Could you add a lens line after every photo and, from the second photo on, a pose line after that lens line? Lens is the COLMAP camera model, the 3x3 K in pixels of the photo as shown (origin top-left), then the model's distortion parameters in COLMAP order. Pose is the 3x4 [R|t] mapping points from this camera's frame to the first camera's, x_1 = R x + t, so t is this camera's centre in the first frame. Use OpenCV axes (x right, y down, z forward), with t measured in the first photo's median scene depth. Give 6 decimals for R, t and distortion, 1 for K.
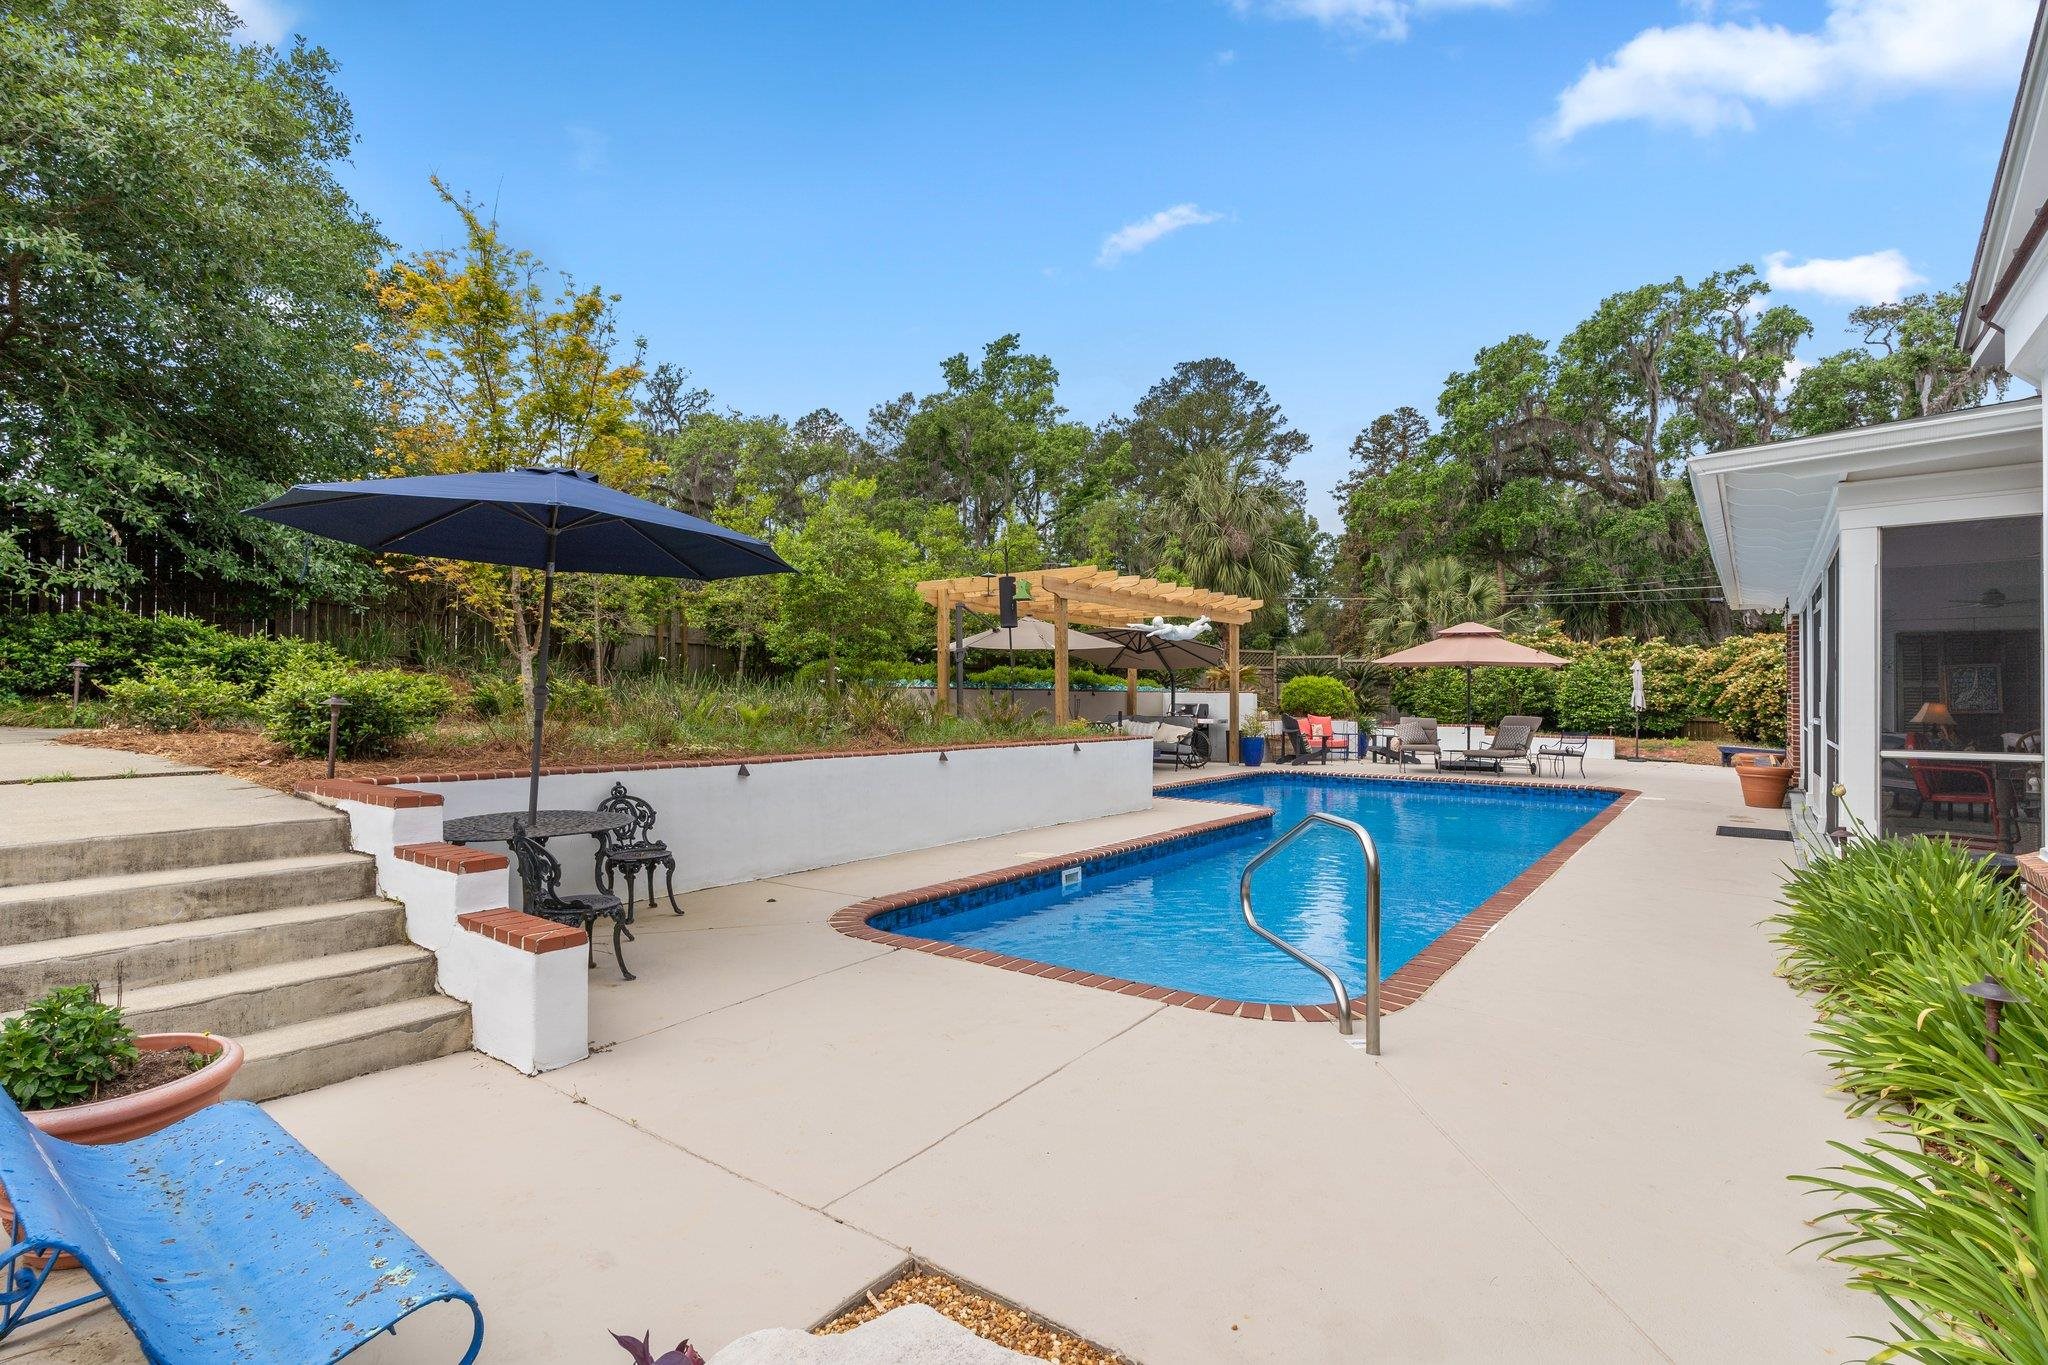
lens RADIAL K [[974.1, 0, 1024.0], [0, 974.1, 682.5], [0, 0, 1]] dist [-0.001629, -0.000142]
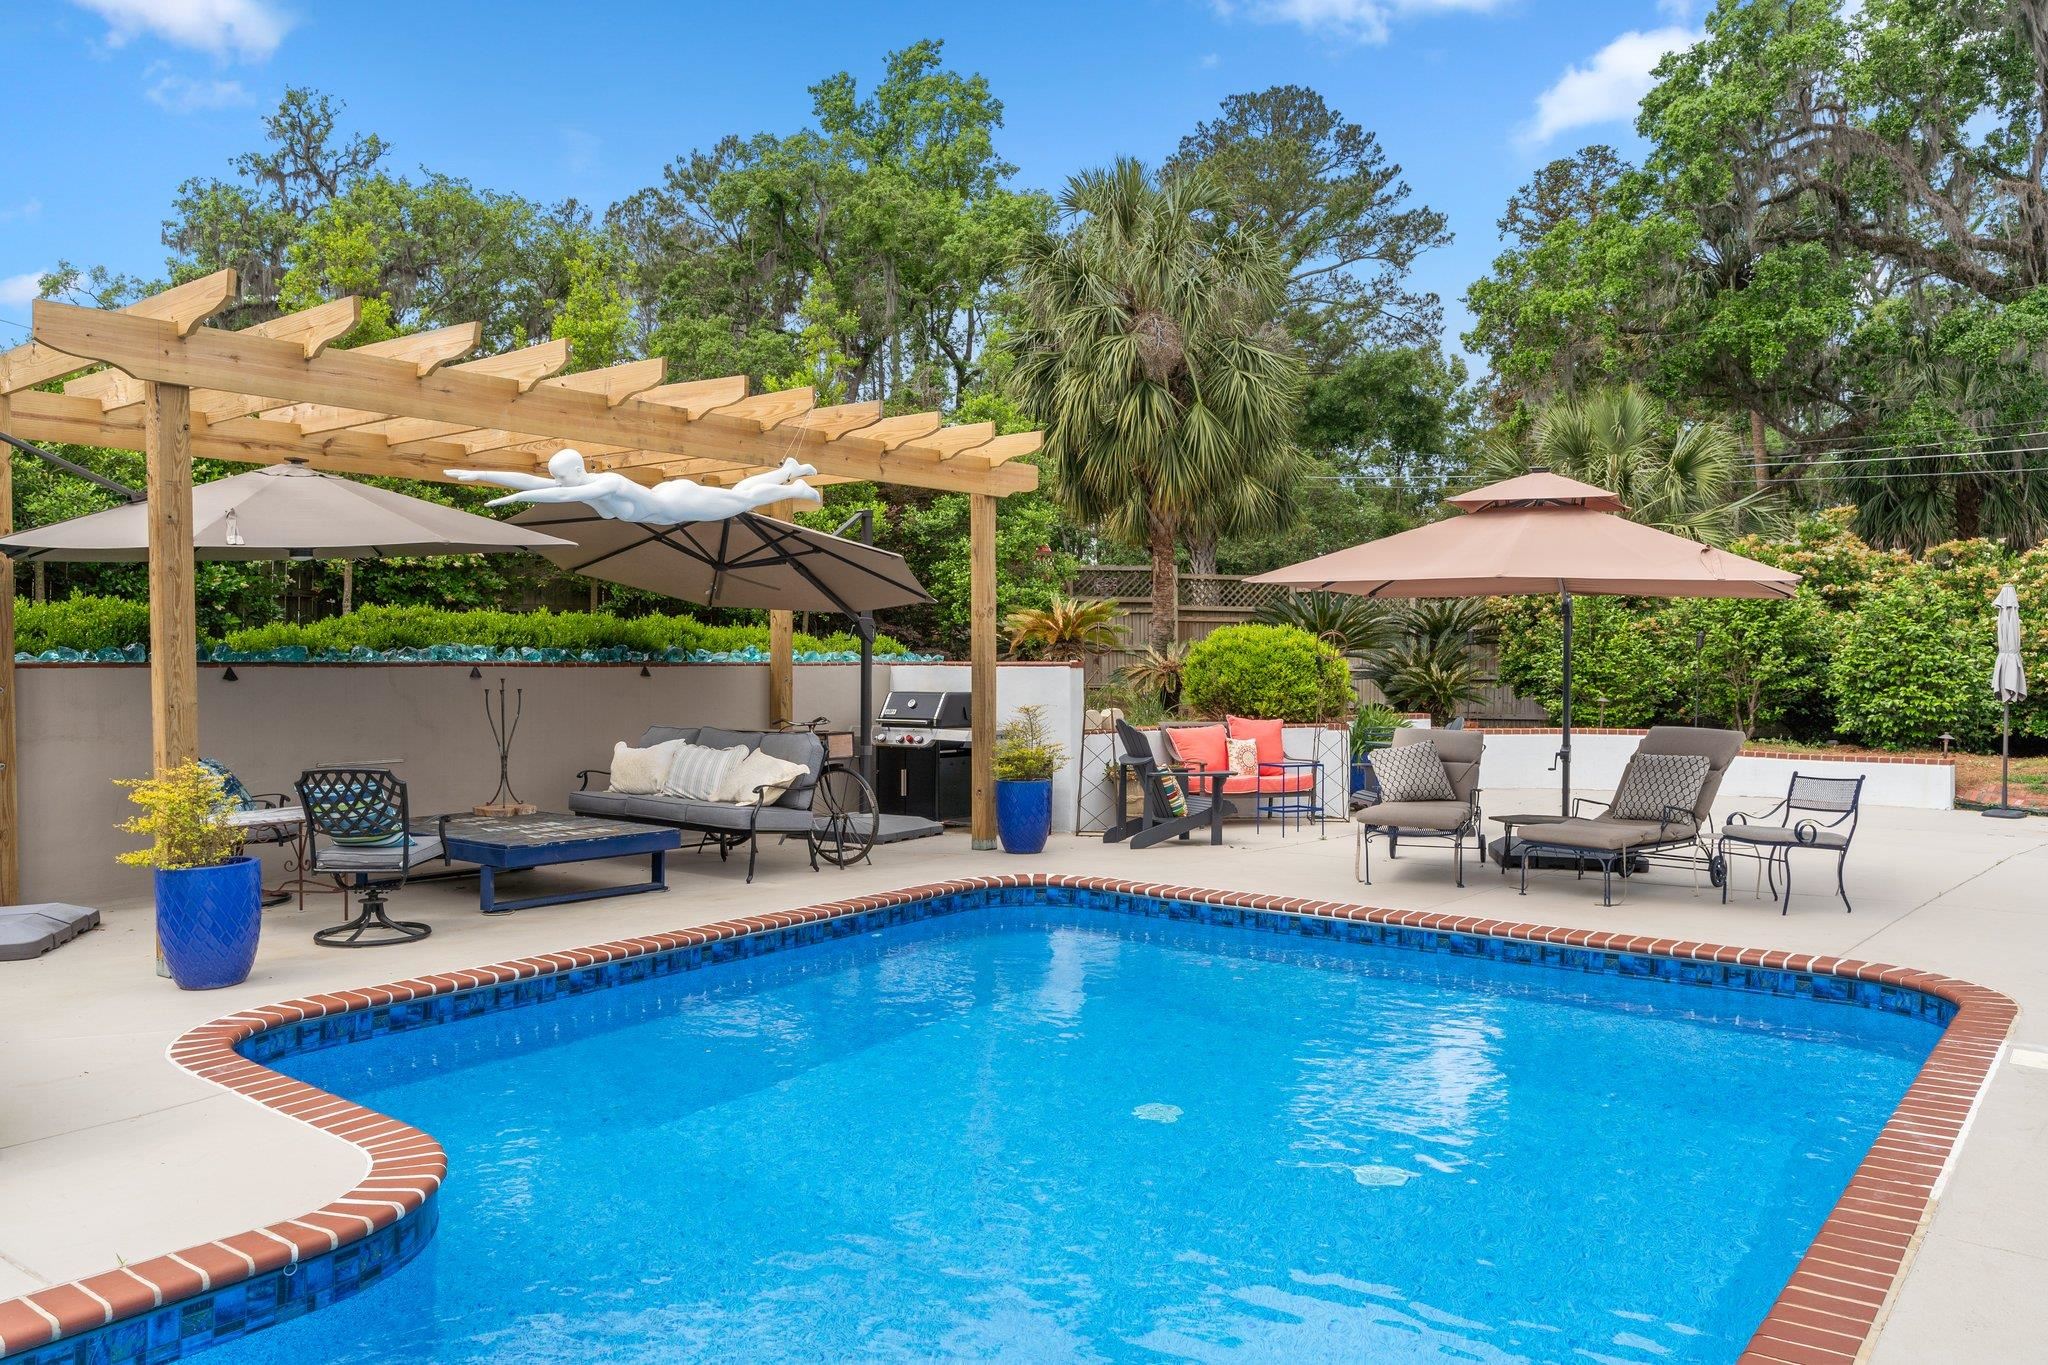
lens RADIAL K [[1494.9, 0, 1024.0], [0, 1494.9, 682.5], [0, 0, 1]] dist [-0.001238, -0.004666]
pose [[0.999756, -0.005182, -0.021458, 0.113242], [0.005796, 0.999572, 0.028670, -0.000399], [0.021301, -0.028787, 0.999359, 0.178685]]
